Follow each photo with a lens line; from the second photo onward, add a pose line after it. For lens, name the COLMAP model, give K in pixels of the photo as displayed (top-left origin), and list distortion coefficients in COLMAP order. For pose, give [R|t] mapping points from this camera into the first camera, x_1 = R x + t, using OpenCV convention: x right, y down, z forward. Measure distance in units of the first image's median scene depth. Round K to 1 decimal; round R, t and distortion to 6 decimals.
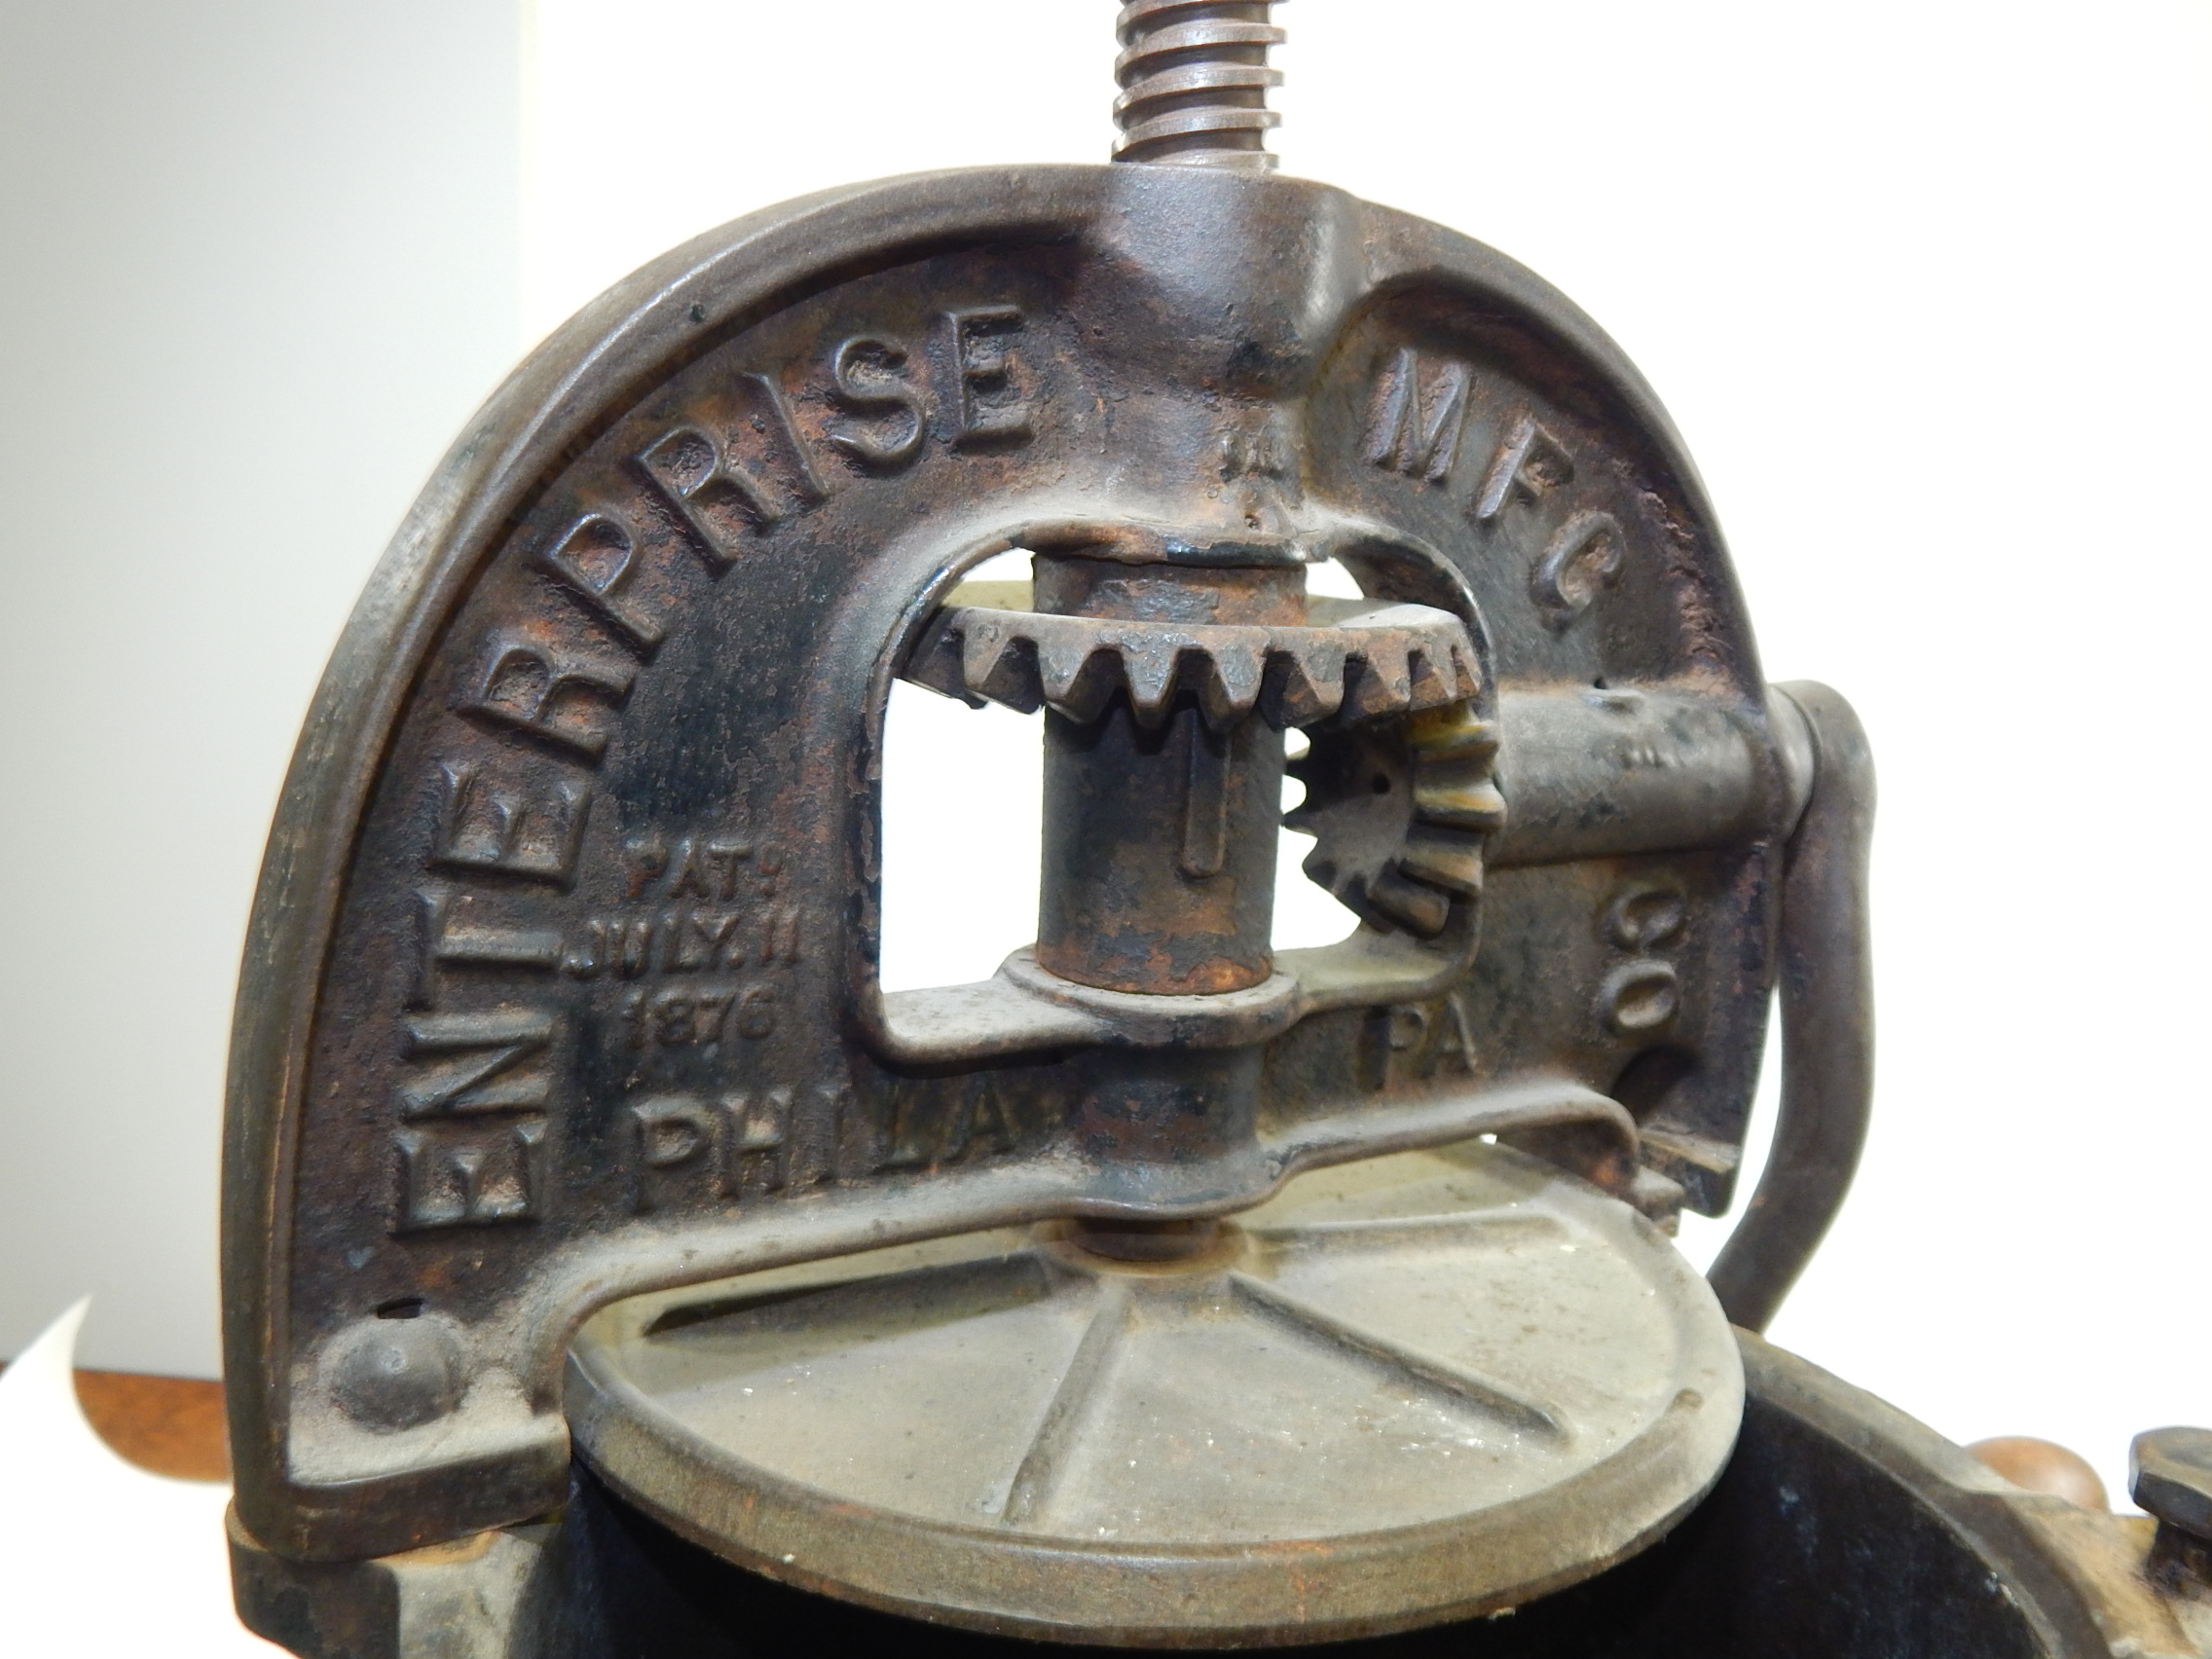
lens RADIAL K [[2019.5, 0, 1106.0], [0, 2019.5, 829.5], [0, 0, 1]] dist [0.012725, -0.045110]
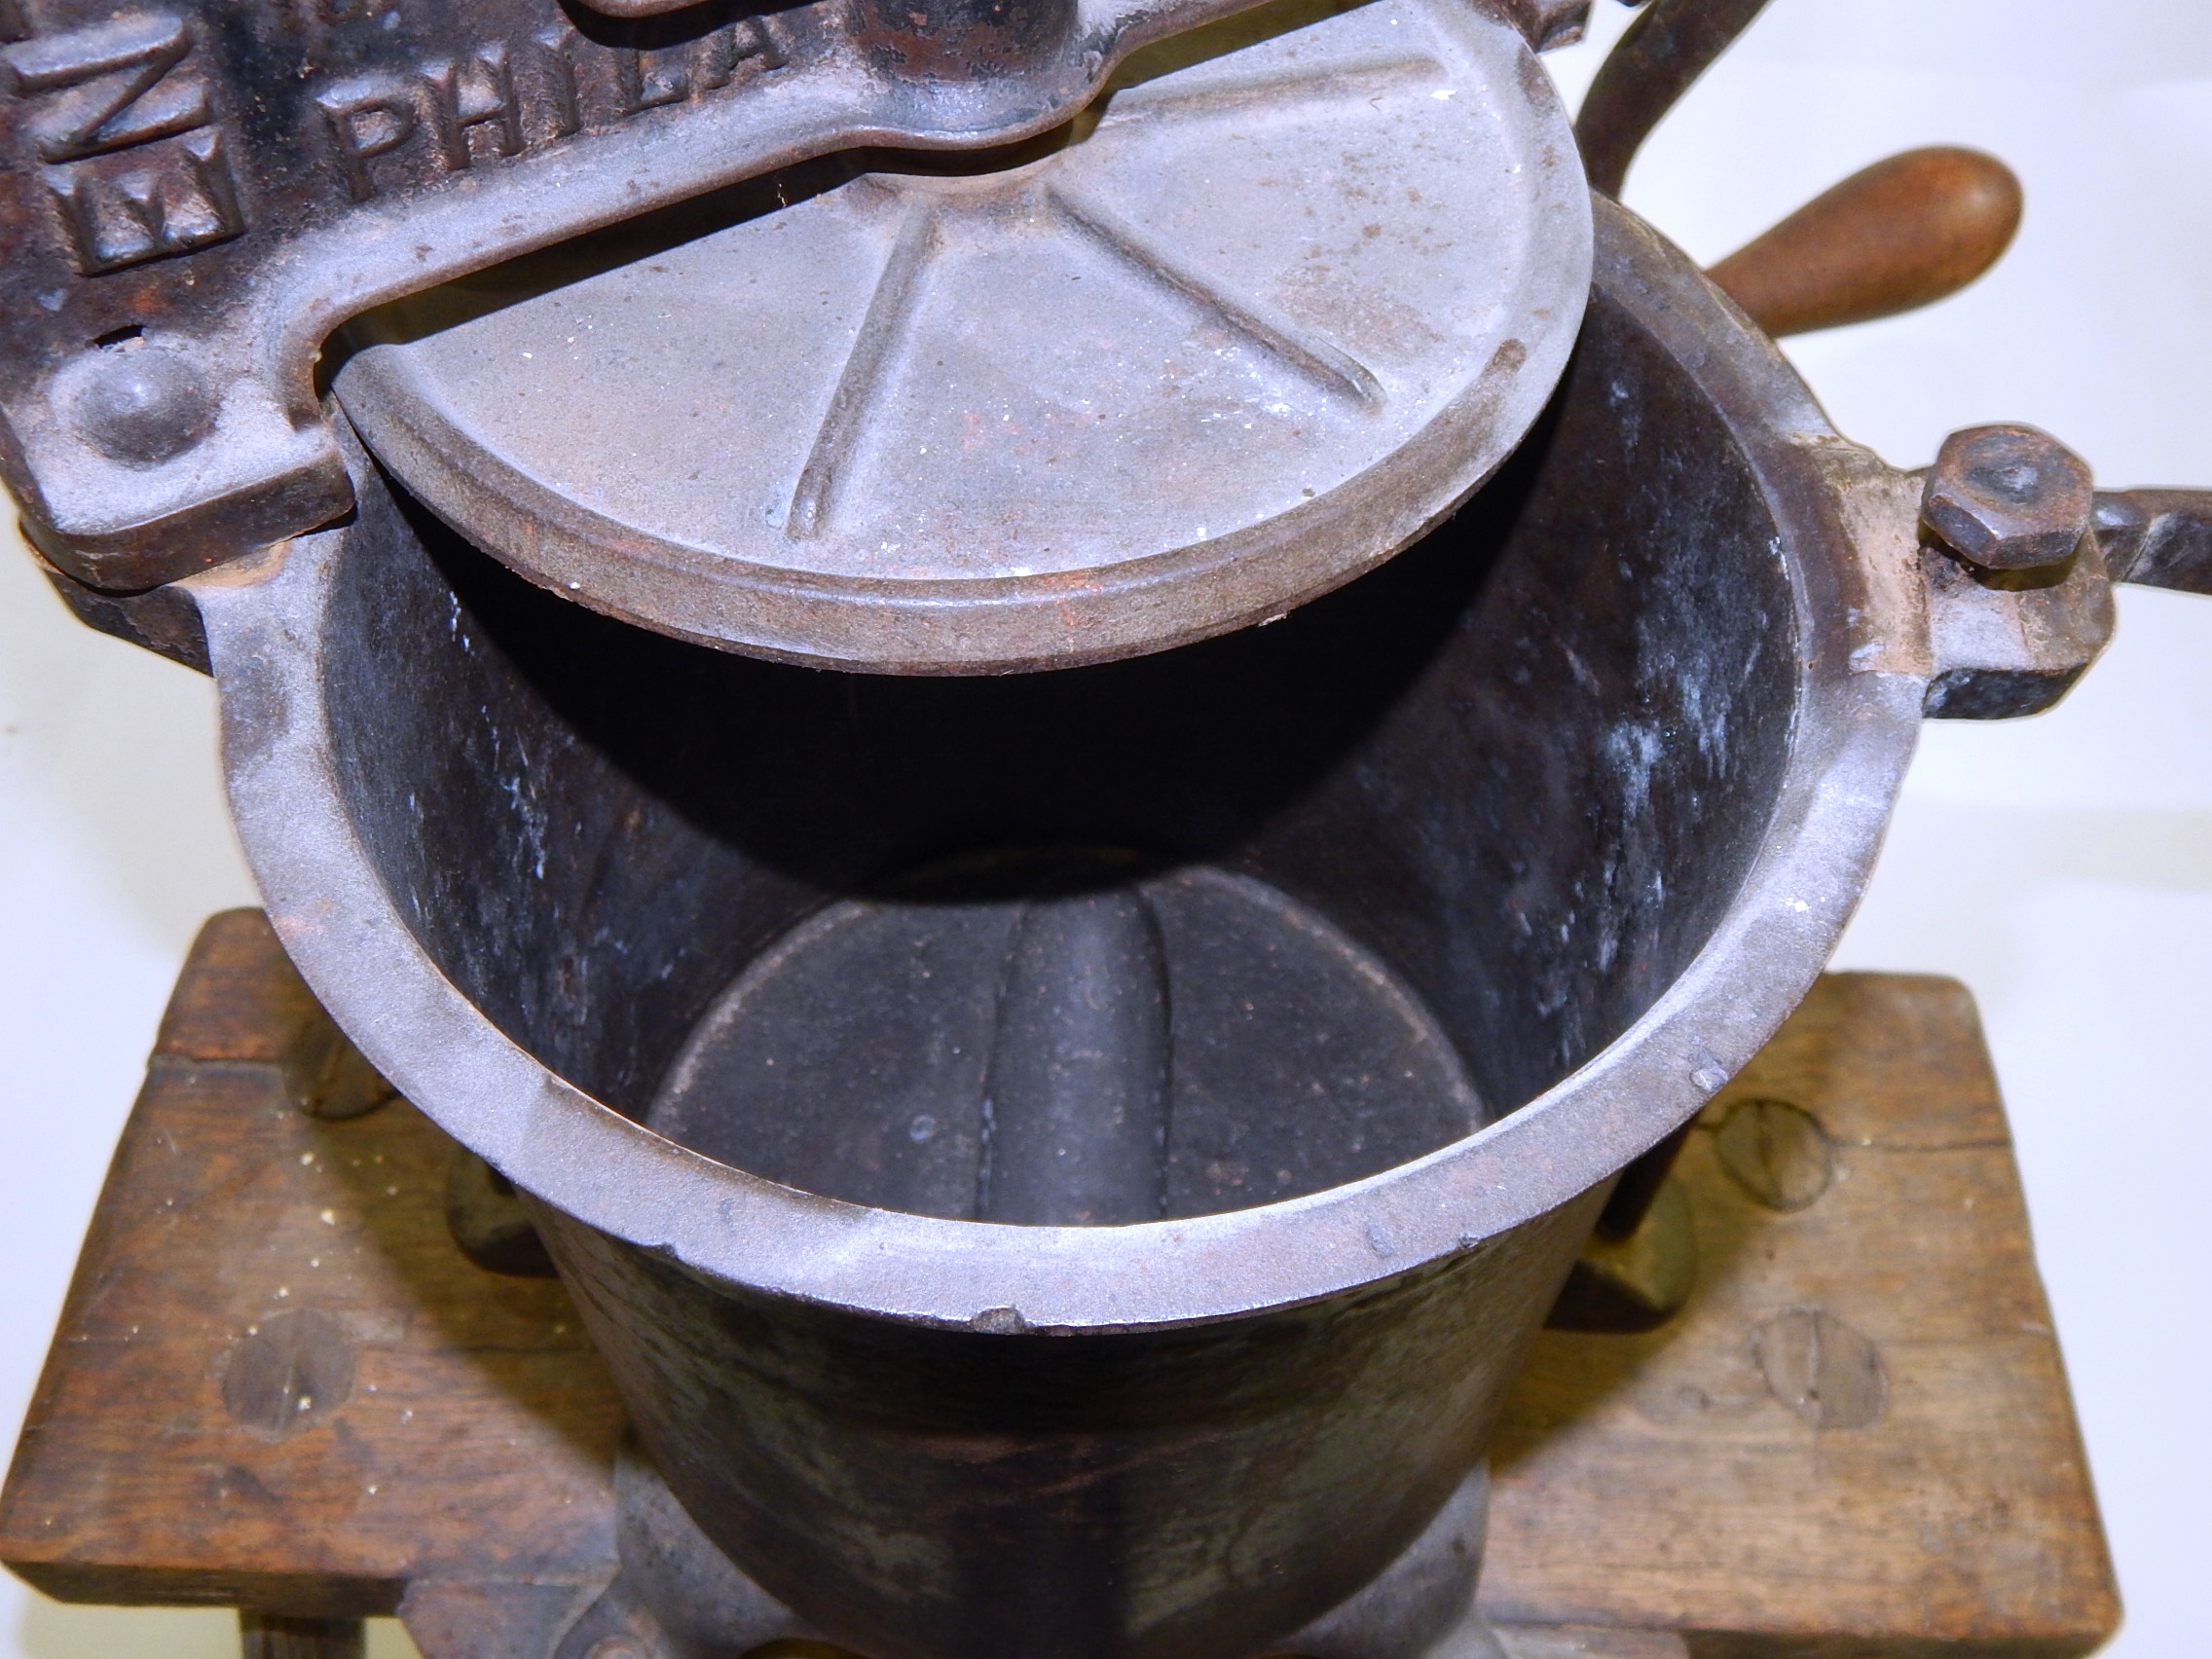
lens RADIAL K [[2019.5, 0, 1106.0], [0, 2019.5, 829.5], [0, 0, 1]] dist [0.012725, -0.045110]
pose [[0.999923, -0.009245, -0.008321, 0.107379], [0.012432, 0.721900, 0.691886, -0.229003], [-0.000389, -0.691936, 0.721959, 0.162456]]
